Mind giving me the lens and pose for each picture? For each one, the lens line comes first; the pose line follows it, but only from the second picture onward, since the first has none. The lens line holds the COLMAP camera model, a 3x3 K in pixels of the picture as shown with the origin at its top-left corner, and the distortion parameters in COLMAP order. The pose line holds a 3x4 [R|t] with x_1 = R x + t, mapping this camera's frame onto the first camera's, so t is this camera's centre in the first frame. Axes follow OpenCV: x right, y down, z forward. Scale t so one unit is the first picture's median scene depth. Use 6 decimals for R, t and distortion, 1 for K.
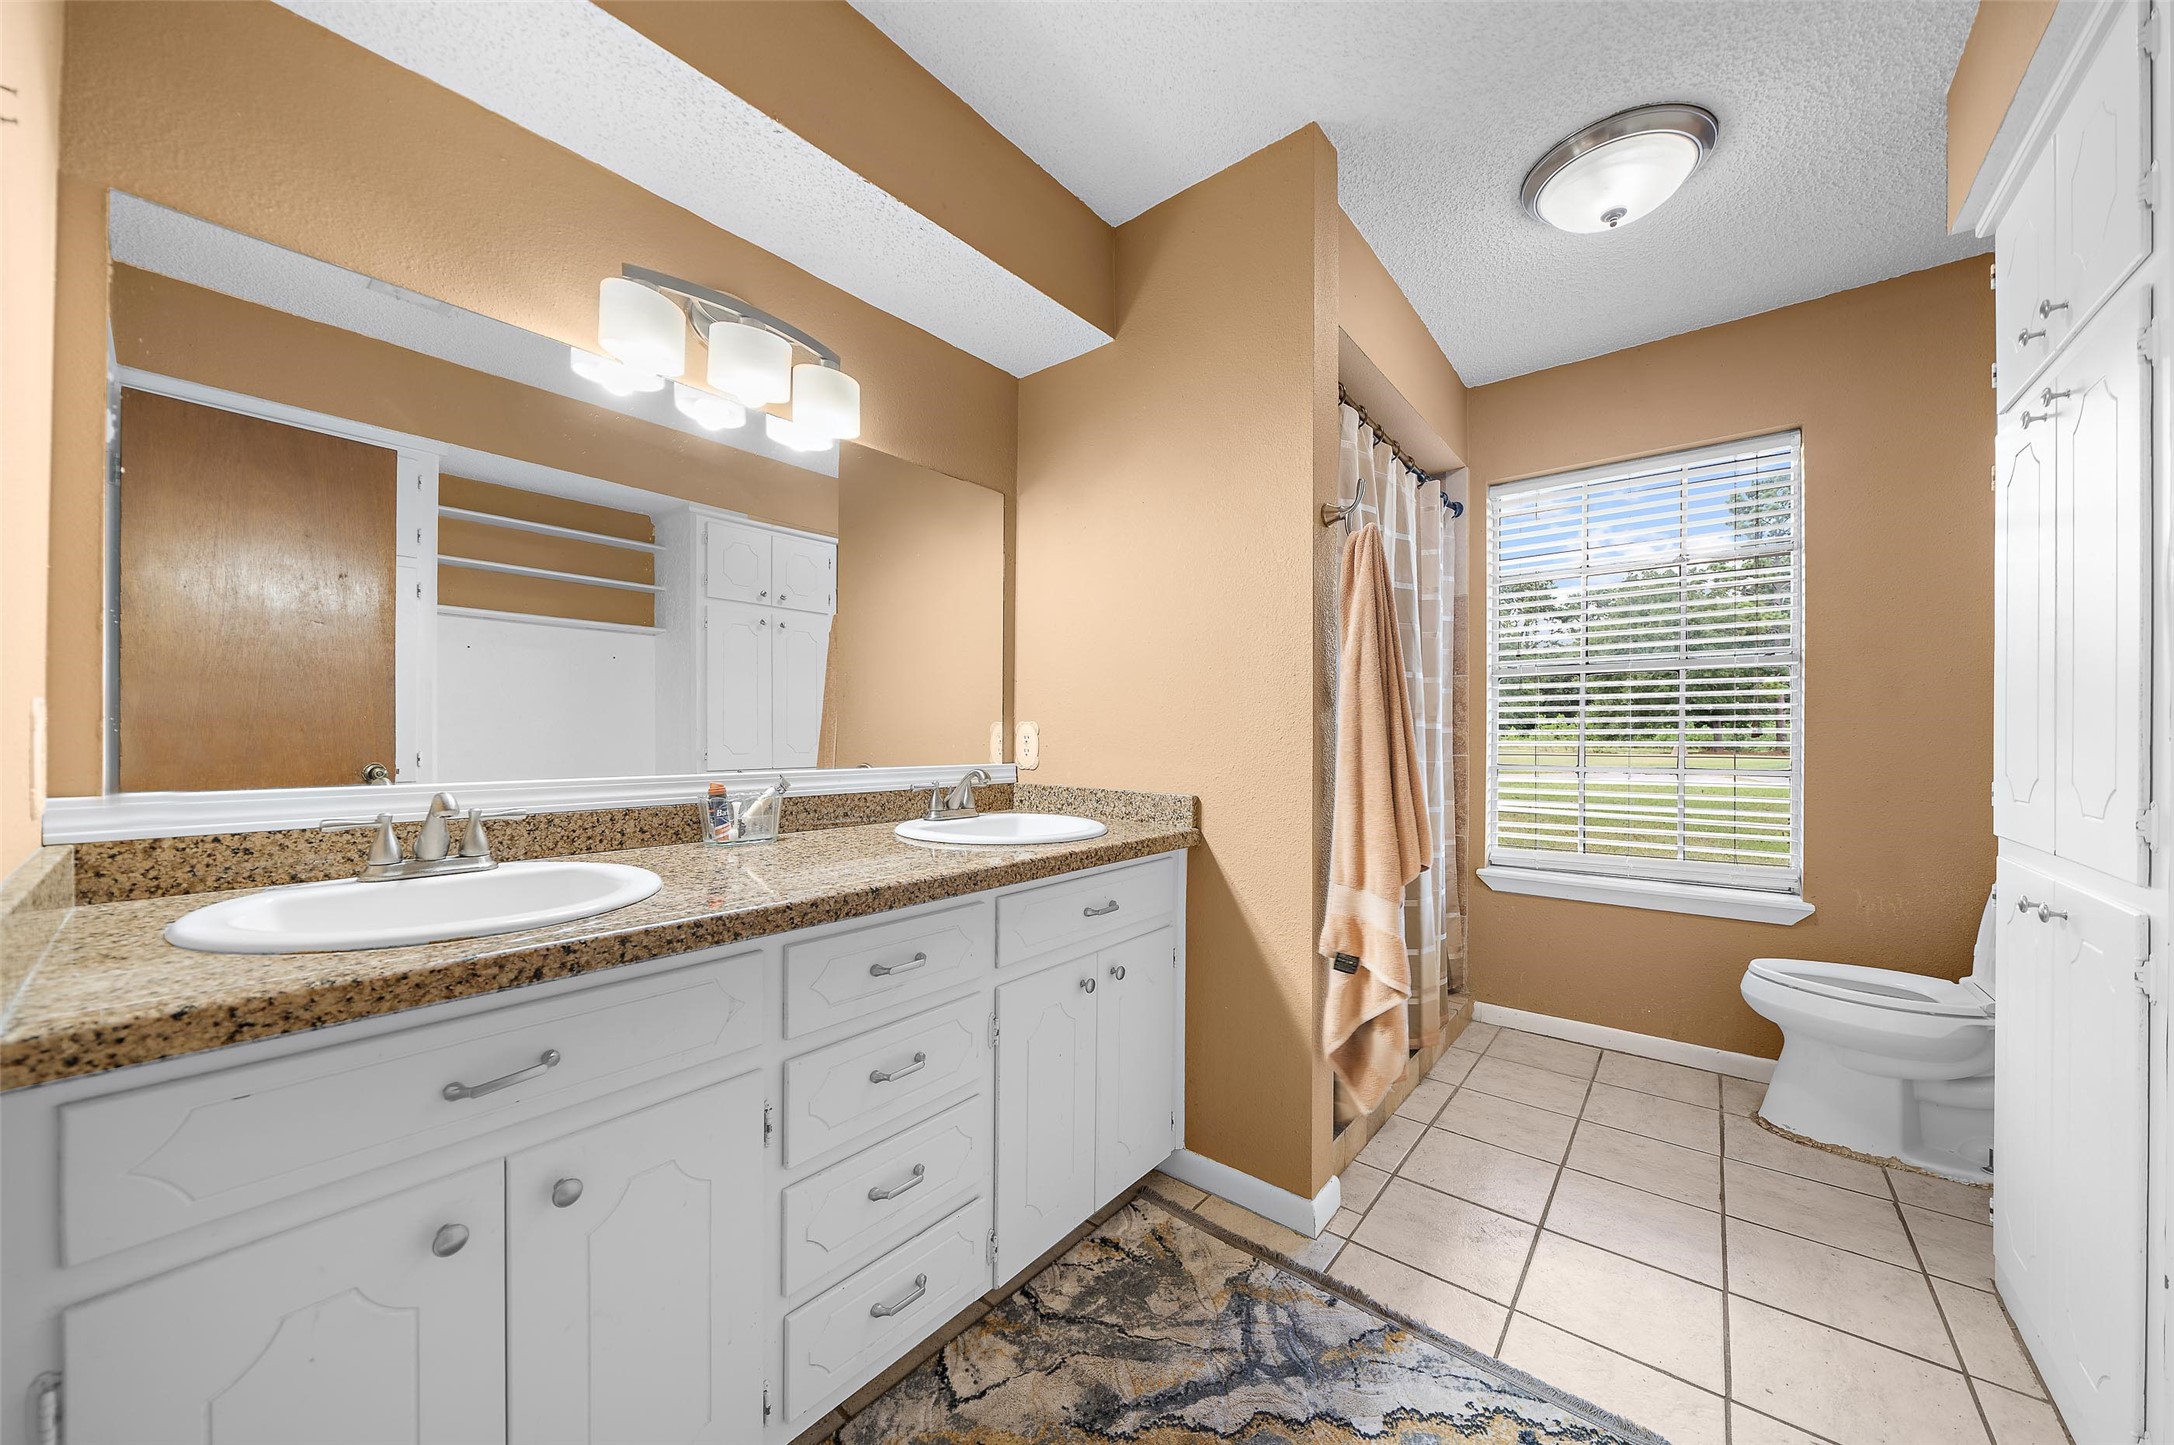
lens RADIAL K [[754.3, 0, 1080.1], [0, 754.3, 734.4], [0, 0, 1]] dist [0.001133, 0.000414]
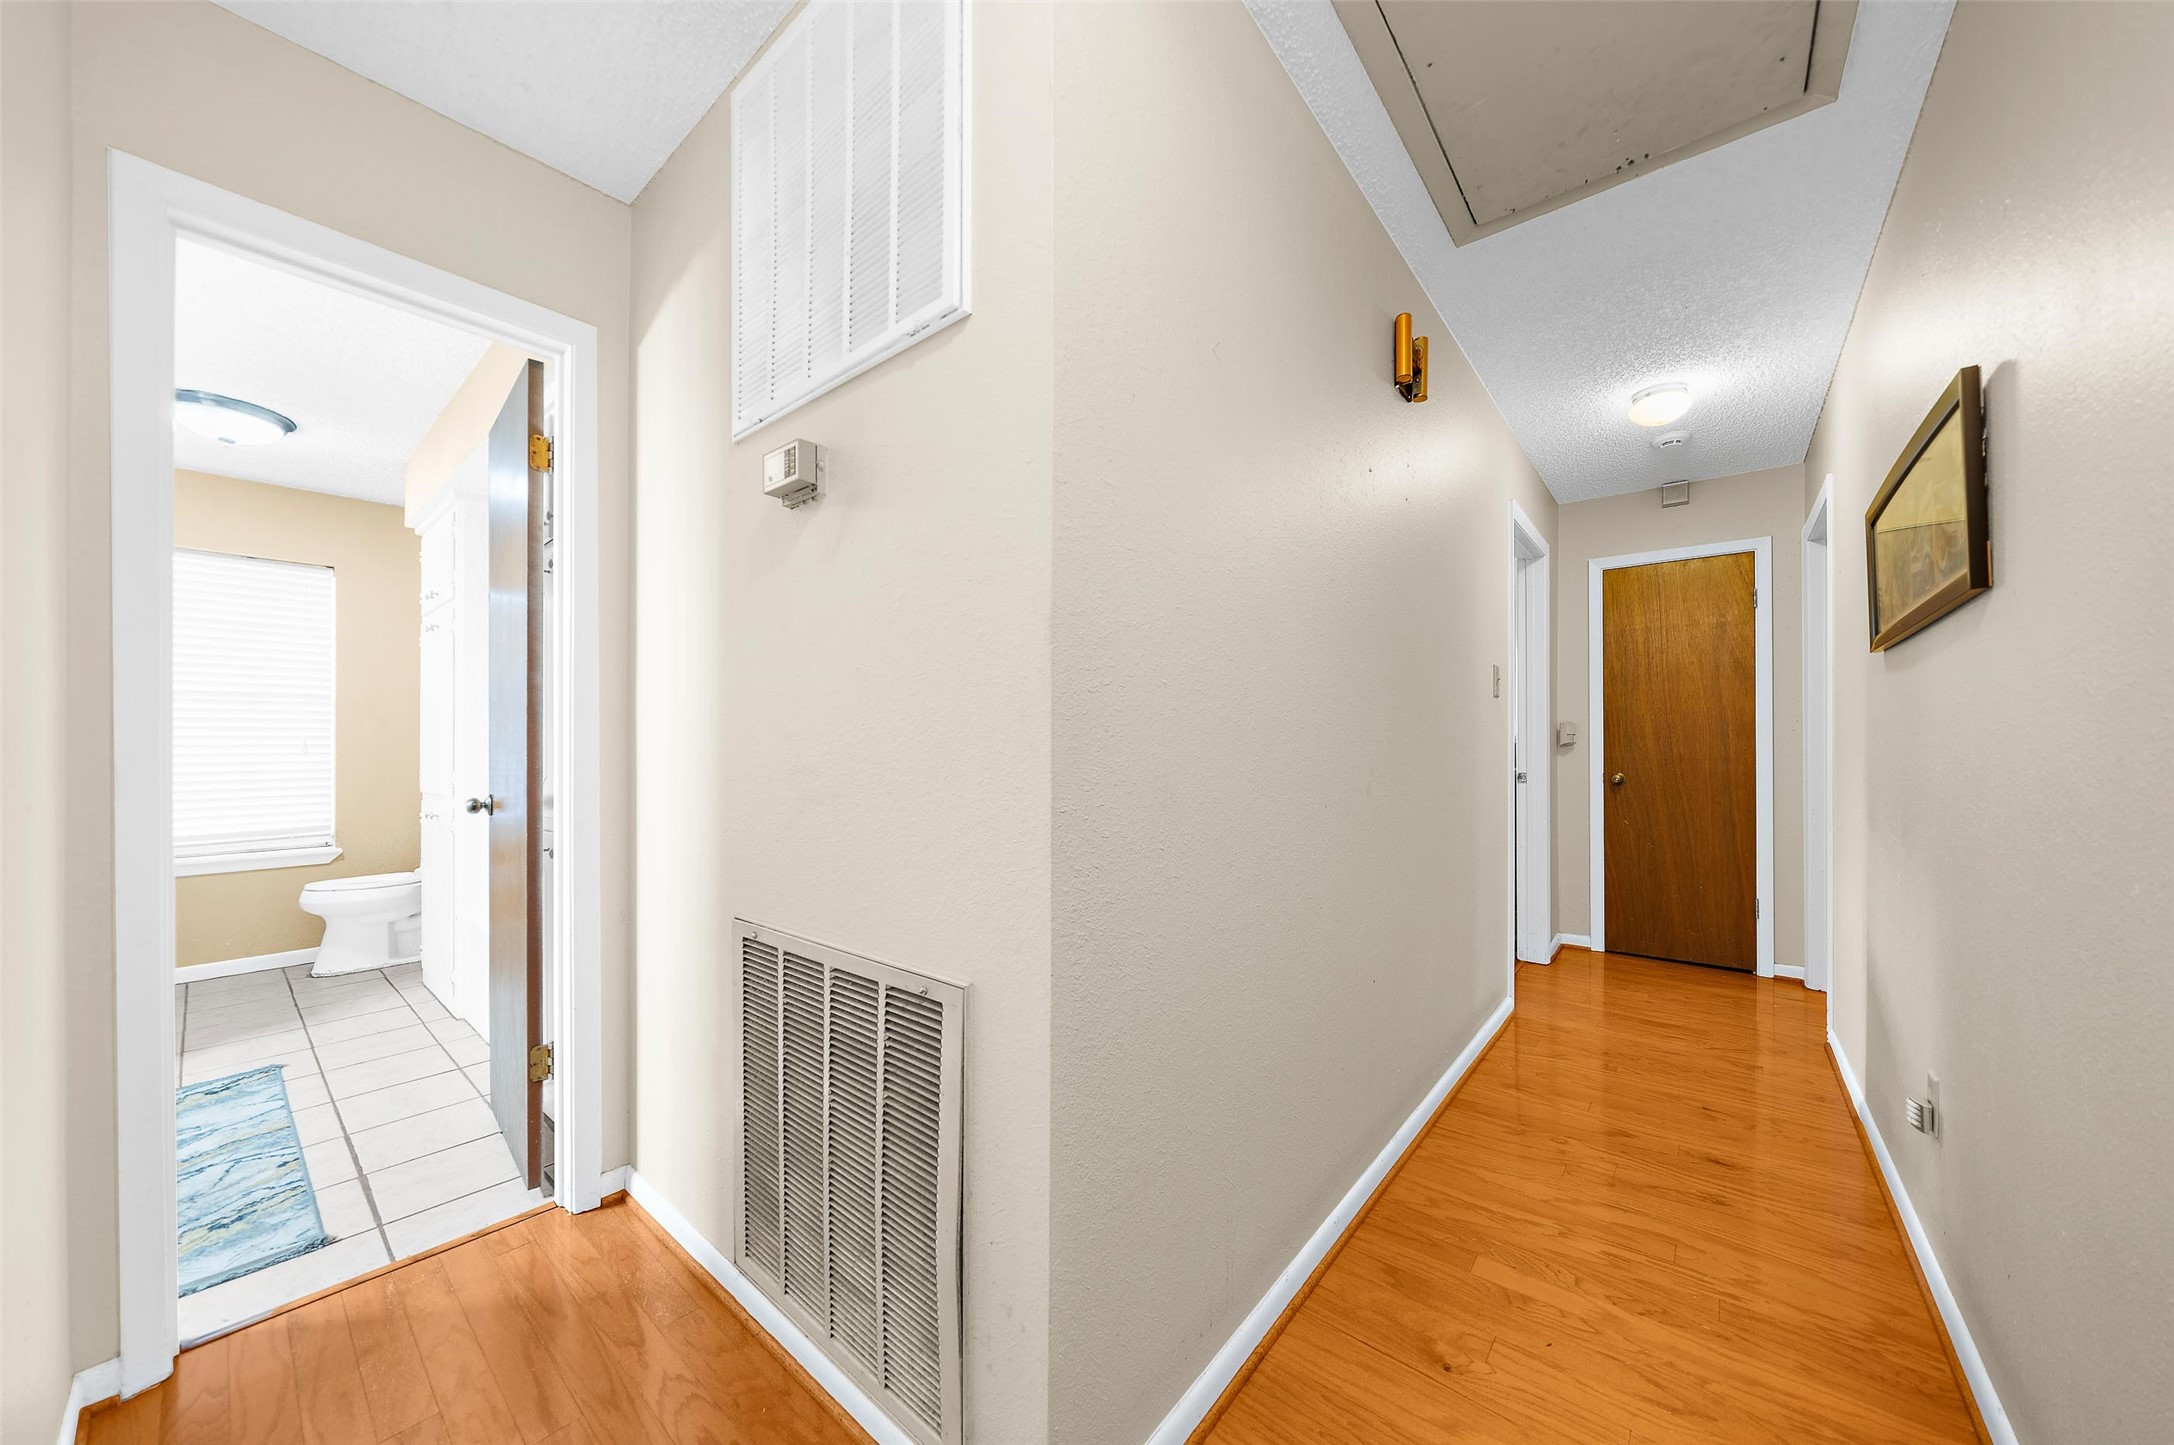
lens RADIAL K [[754.3, 0, 1078.6], [0, 754.3, 739.3], [0, 0, 1]] dist [0.001133, 0.000414]
pose [[0.003339, -0.000573, 0.999994, -0.907109], [0.002799, 0.999996, 0.000563, -0.030709], [-0.999991, 0.002797, 0.003341, -0.837131]]
